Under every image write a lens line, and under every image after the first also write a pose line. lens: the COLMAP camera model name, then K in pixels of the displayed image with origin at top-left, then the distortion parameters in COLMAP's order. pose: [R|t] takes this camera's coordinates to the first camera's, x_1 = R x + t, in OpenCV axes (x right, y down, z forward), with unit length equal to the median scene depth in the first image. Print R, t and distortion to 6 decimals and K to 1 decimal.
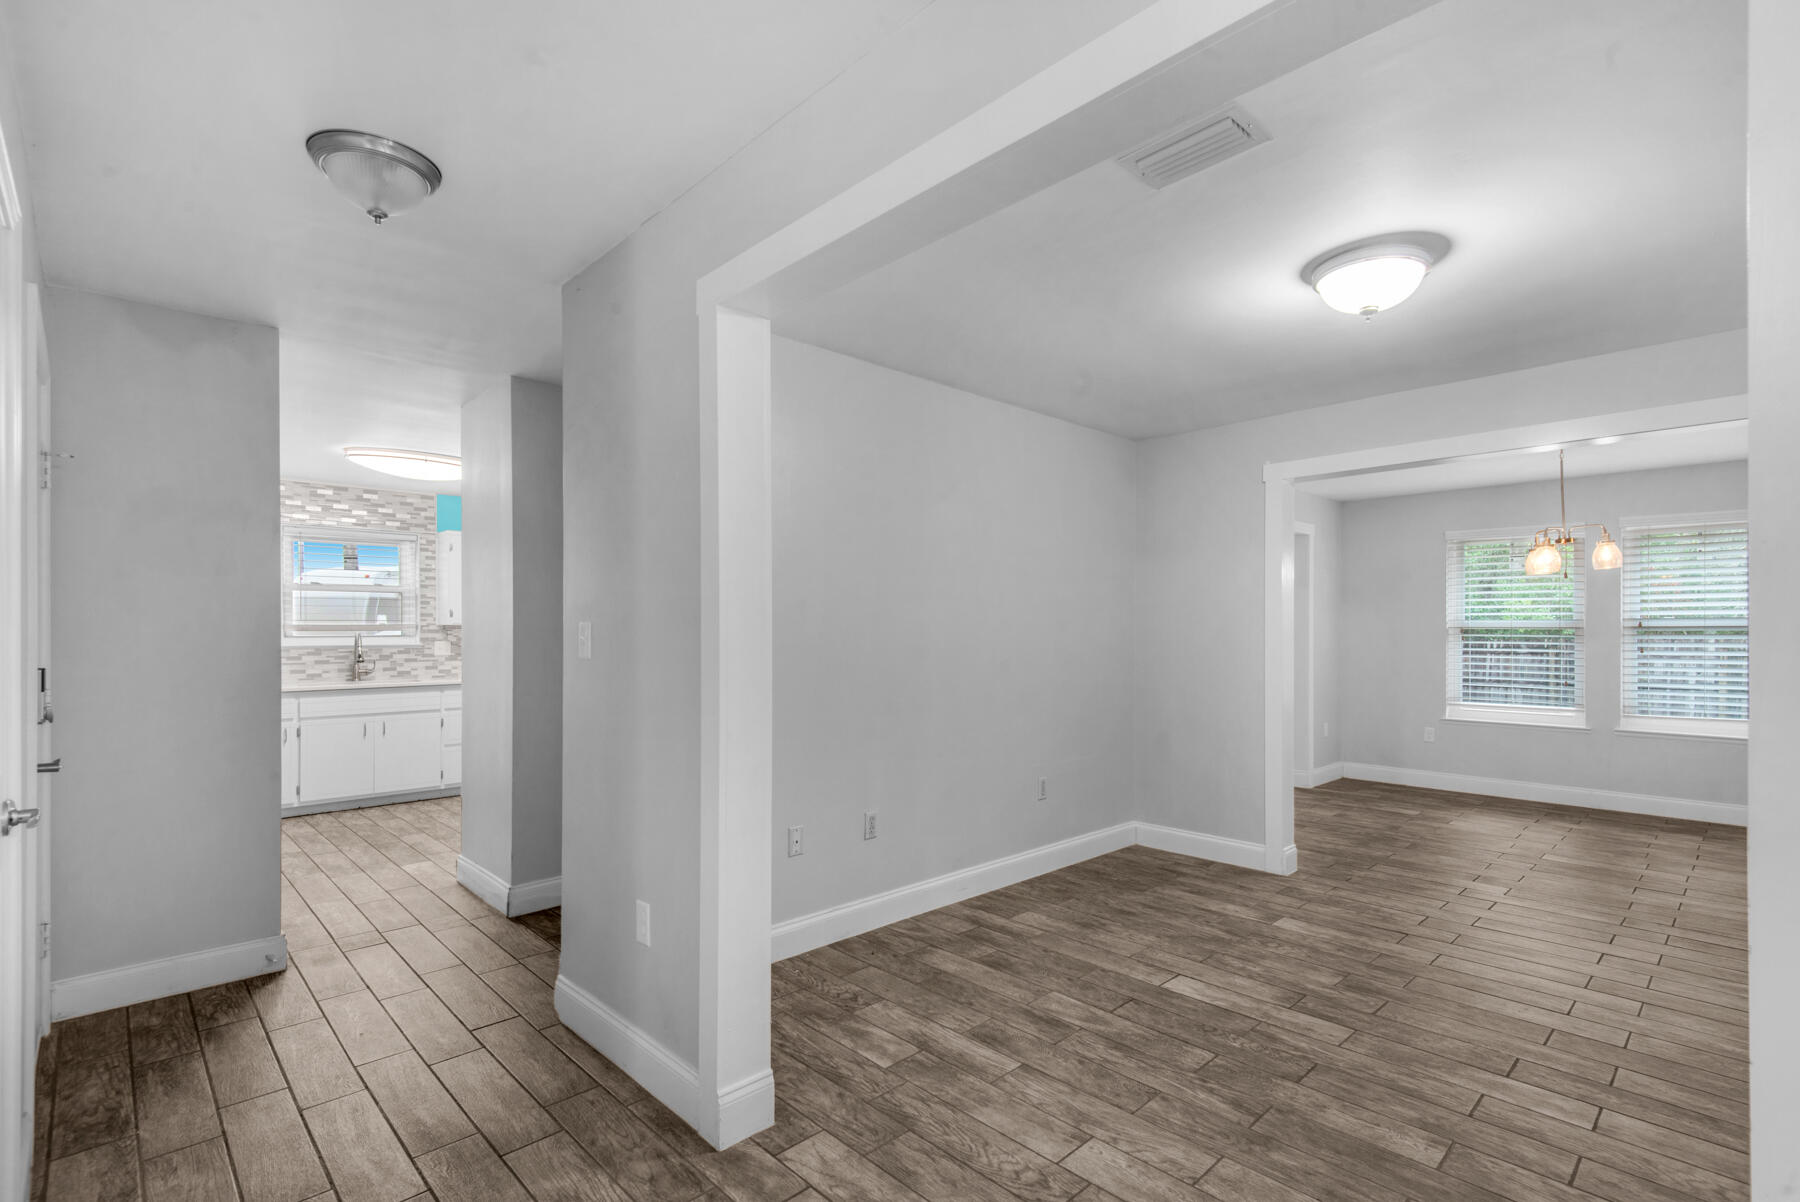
lens RADIAL K [[868.7, 0, 903.3], [0, 868.7, 629.8], [0, 0, 1]] dist [0.024409, -0.013617]
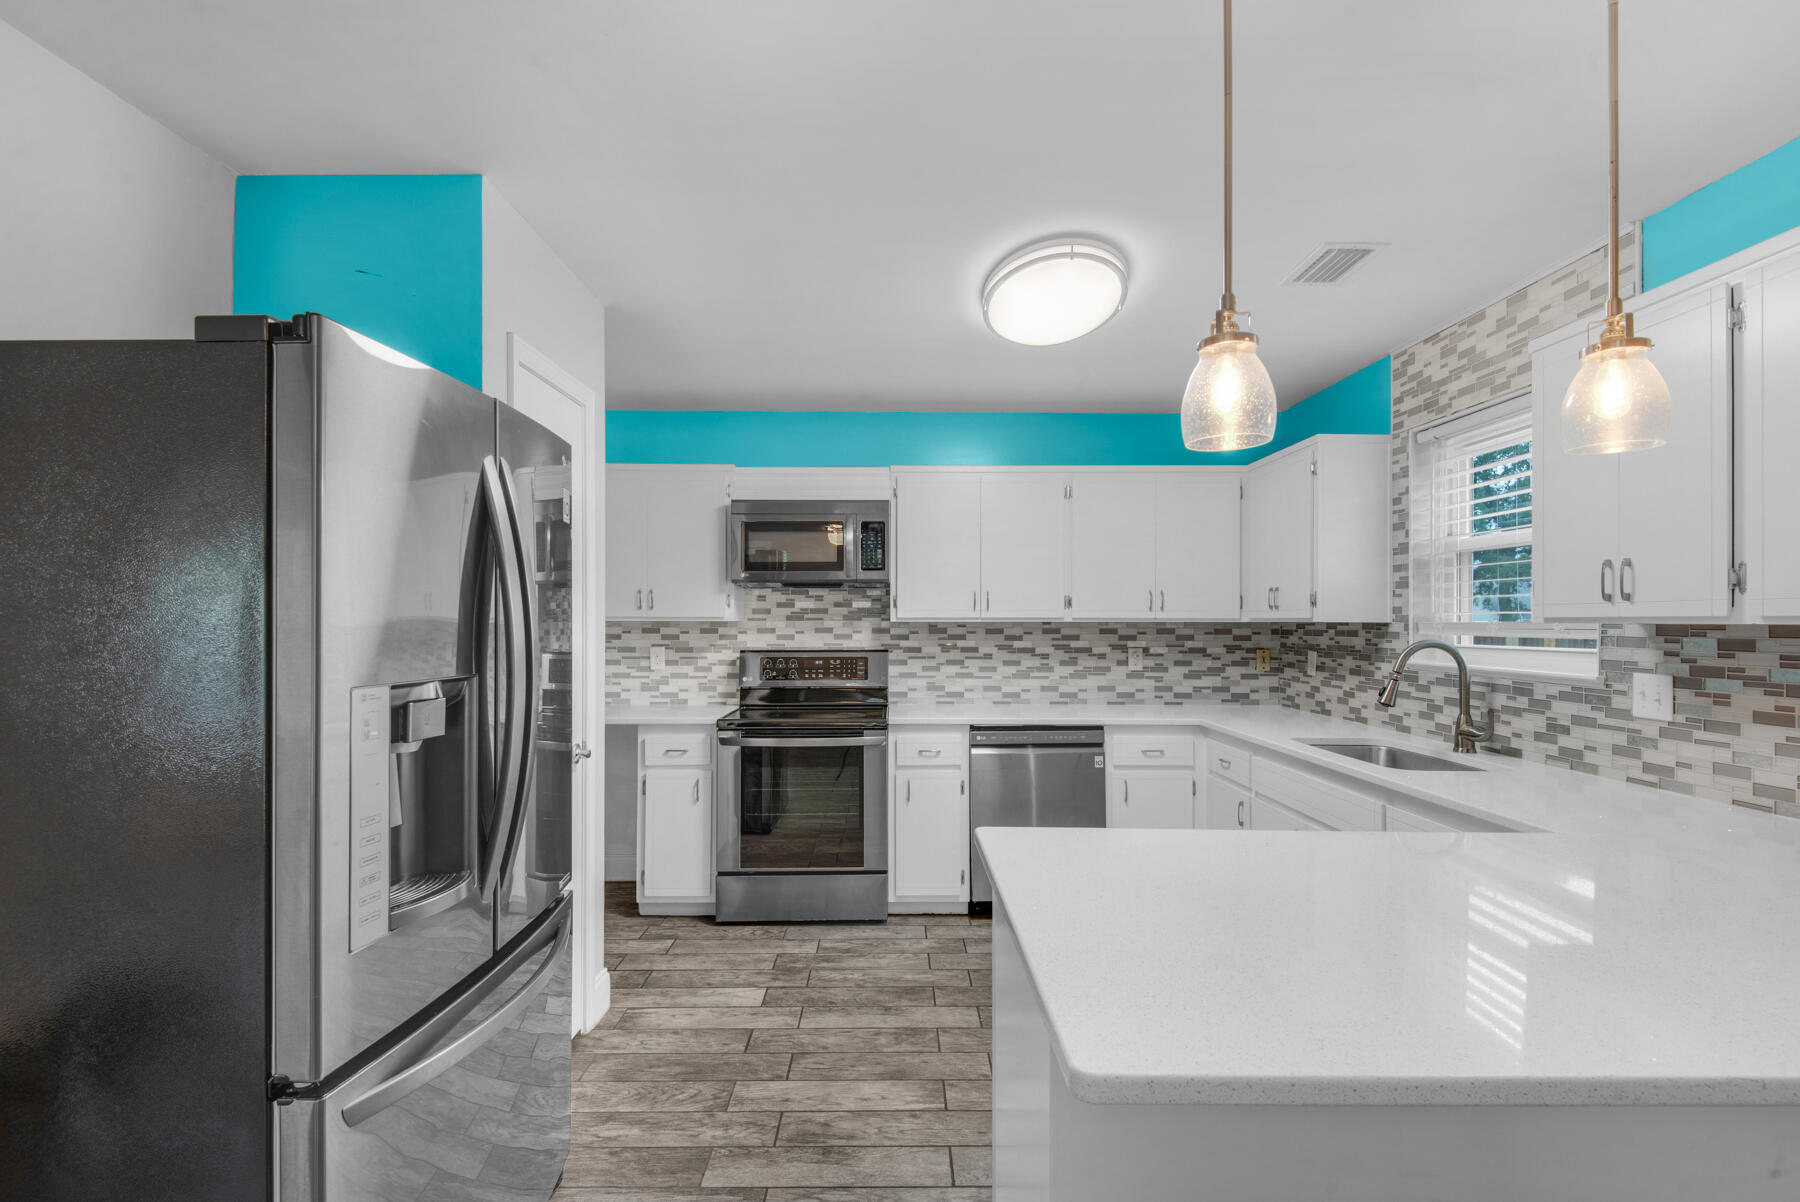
lens RADIAL K [[861.0, 0, 893.1], [0, 861.0, 618.7], [0, 0, 1]] dist [0.020430, -0.019067]
pose [[-0.688716, -0.001752, -0.725029, -0.119488], [-0.001768, 0.999998, -0.000736, -0.006920], [0.725029, 0.000775, -0.688718, 1.112675]]
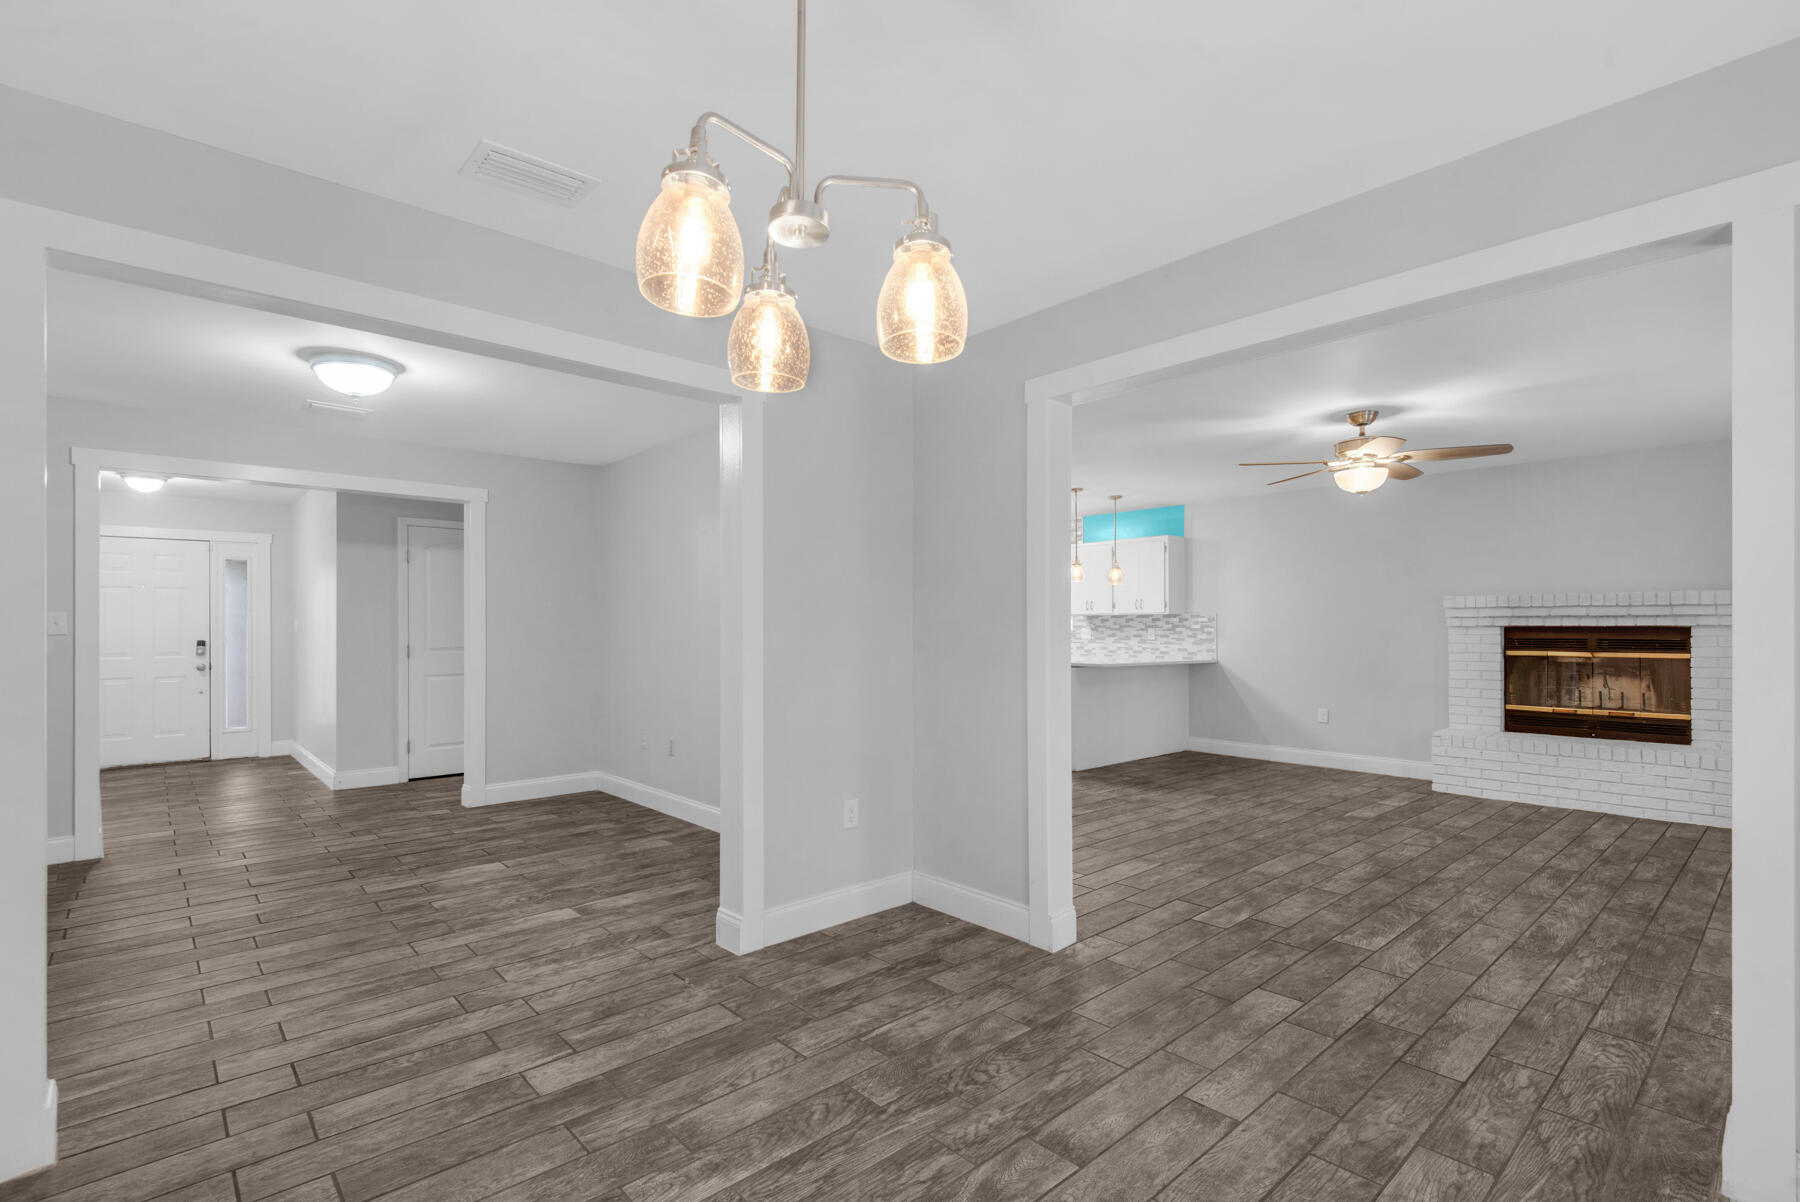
lens RADIAL K [[822.6, 0, 878.5], [0, 822.6, 622.4], [0, 0, 1]] dist [0.020880, -0.014905]
pose [[-0.049311, -0.005212, -0.998770, 0.788431], [0.004208, 0.999976, -0.005426, 0.011106], [0.998775, -0.004470, -0.049288, 0.820824]]
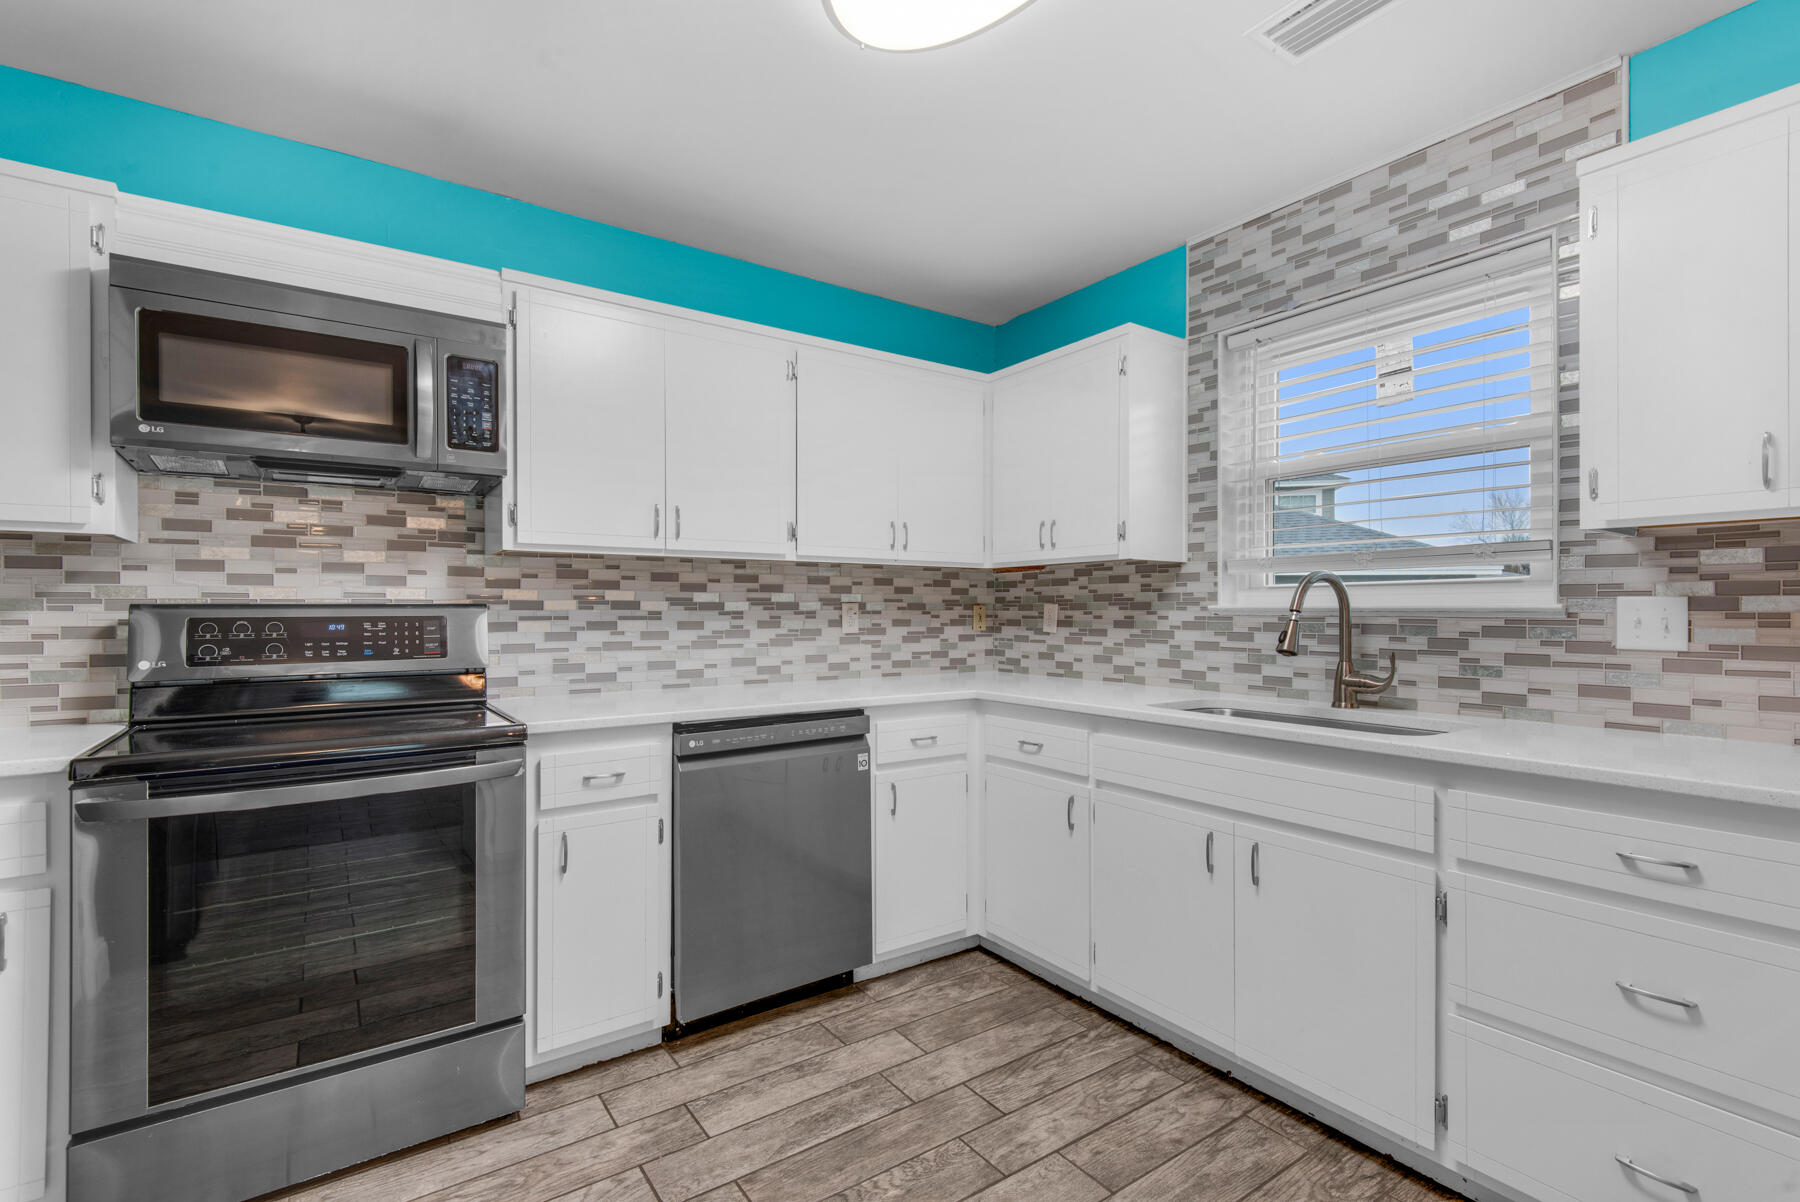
lens RADIAL K [[834.4, 0, 908.9], [0, 834.4, 608.3], [0, 0, 1]] dist [0.043414, -0.027055]
pose [[-0.150312, -0.000201, -0.988639, -0.260633], [-0.000066, 1.000000, -0.000193, 0.018413], [0.988639, 0.000036, -0.150312, 0.892809]]
